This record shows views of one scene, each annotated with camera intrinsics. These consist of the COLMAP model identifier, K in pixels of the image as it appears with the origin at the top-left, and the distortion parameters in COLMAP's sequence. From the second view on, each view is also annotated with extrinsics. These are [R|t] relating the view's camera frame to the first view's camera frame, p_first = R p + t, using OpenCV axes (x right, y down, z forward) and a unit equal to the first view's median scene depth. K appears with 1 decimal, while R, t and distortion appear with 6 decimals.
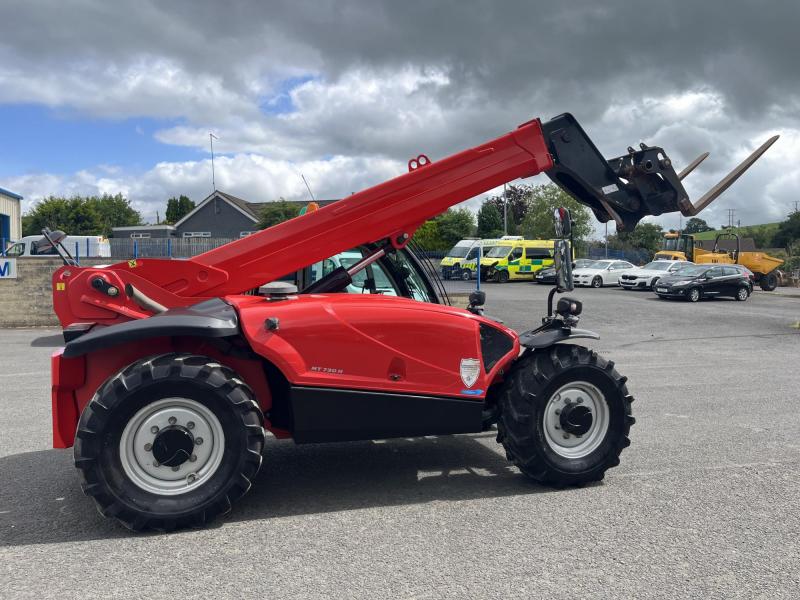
lens RADIAL K [[619.6, 0, 385.5], [0, 619.6, 309.9], [0, 0, 1]] dist [0.053707, -0.067303]
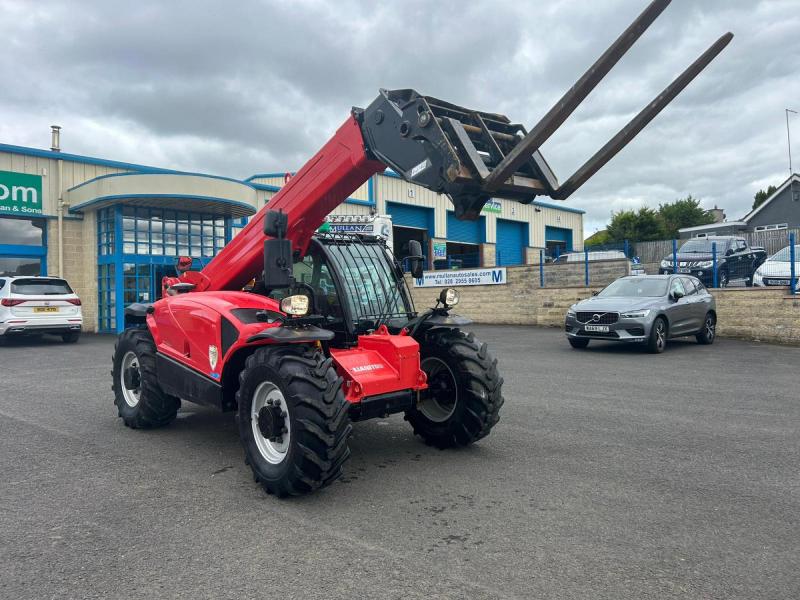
lens RADIAL K [[603.5, 0, 396.0], [0, 603.5, 279.4], [0, 0, 1]] dist [0.052862, -0.058389]
pose [[0.427034, -0.022476, -0.903956, 1.335704], [-0.023261, 0.999087, -0.035829, -0.015410], [0.903936, 0.036327, 0.426121, 0.813204]]
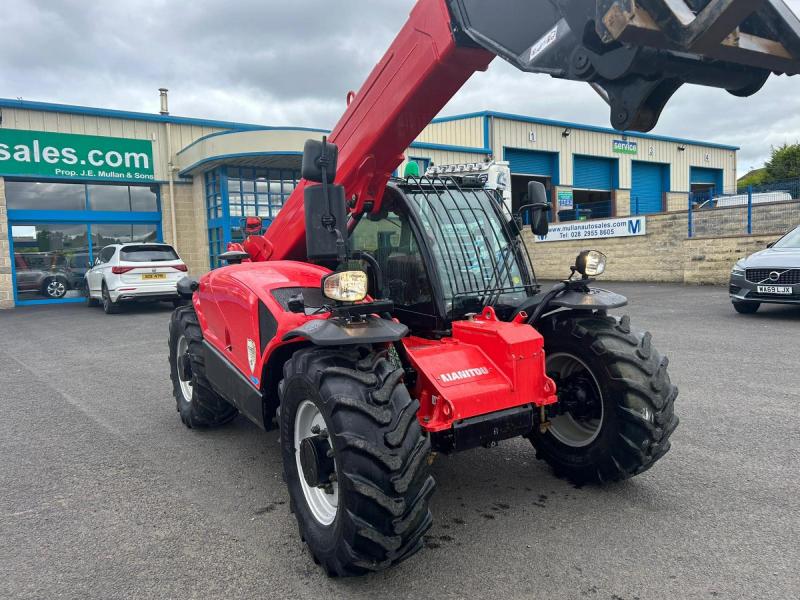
lens RADIAL K [[603.5, 0, 394.1], [0, 603.5, 299.6], [0, 0, 1]] dist [0.052862, -0.058389]
pose [[0.239450, 0.070418, -0.968352, 0.988685], [0.000605, 0.997355, 0.072677, -0.038394], [0.970909, -0.017988, 0.238774, 0.990579]]
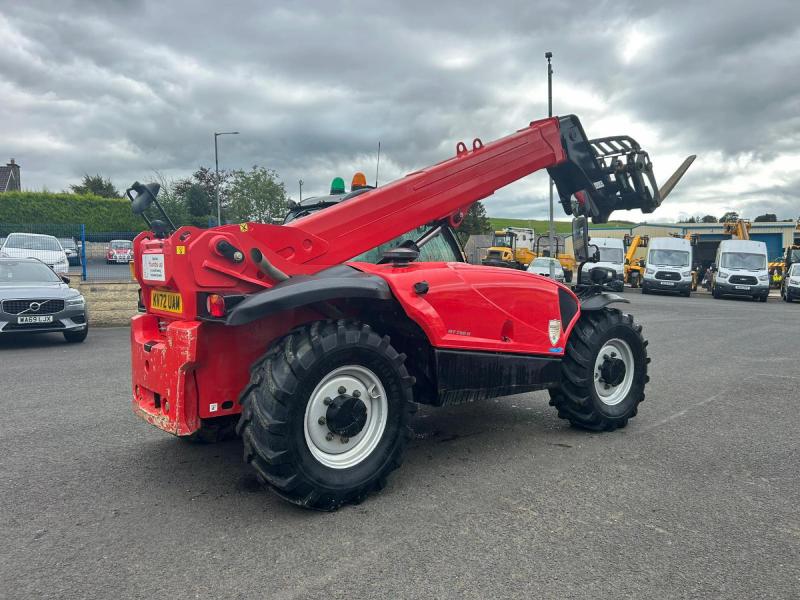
lens RADIAL K [[603.5, 0, 405.2], [0, 603.5, 291.8], [0, 0, 1]] dist [0.052862, -0.058389]
pose [[0.923494, -0.014117, 0.383354, -0.528396], [0.018796, 0.999788, -0.008461, 0.032223], [-0.383153, 0.015020, 0.923563, 0.093470]]
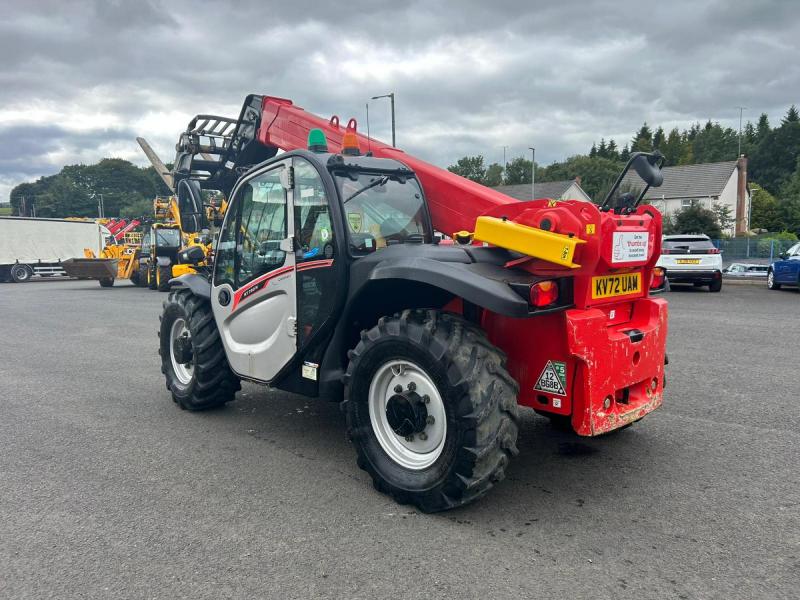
lens RADIAL K [[603.5, 0, 395.0], [0, 603.5, 306.0], [0, 0, 1]] dist [0.052862, -0.058389]
pose [[-0.443283, -0.092980, 0.891546, -1.080054], [0.065725, 0.988557, 0.135776, -0.066109], [-0.893969, 0.118784, -0.432100, 1.626899]]
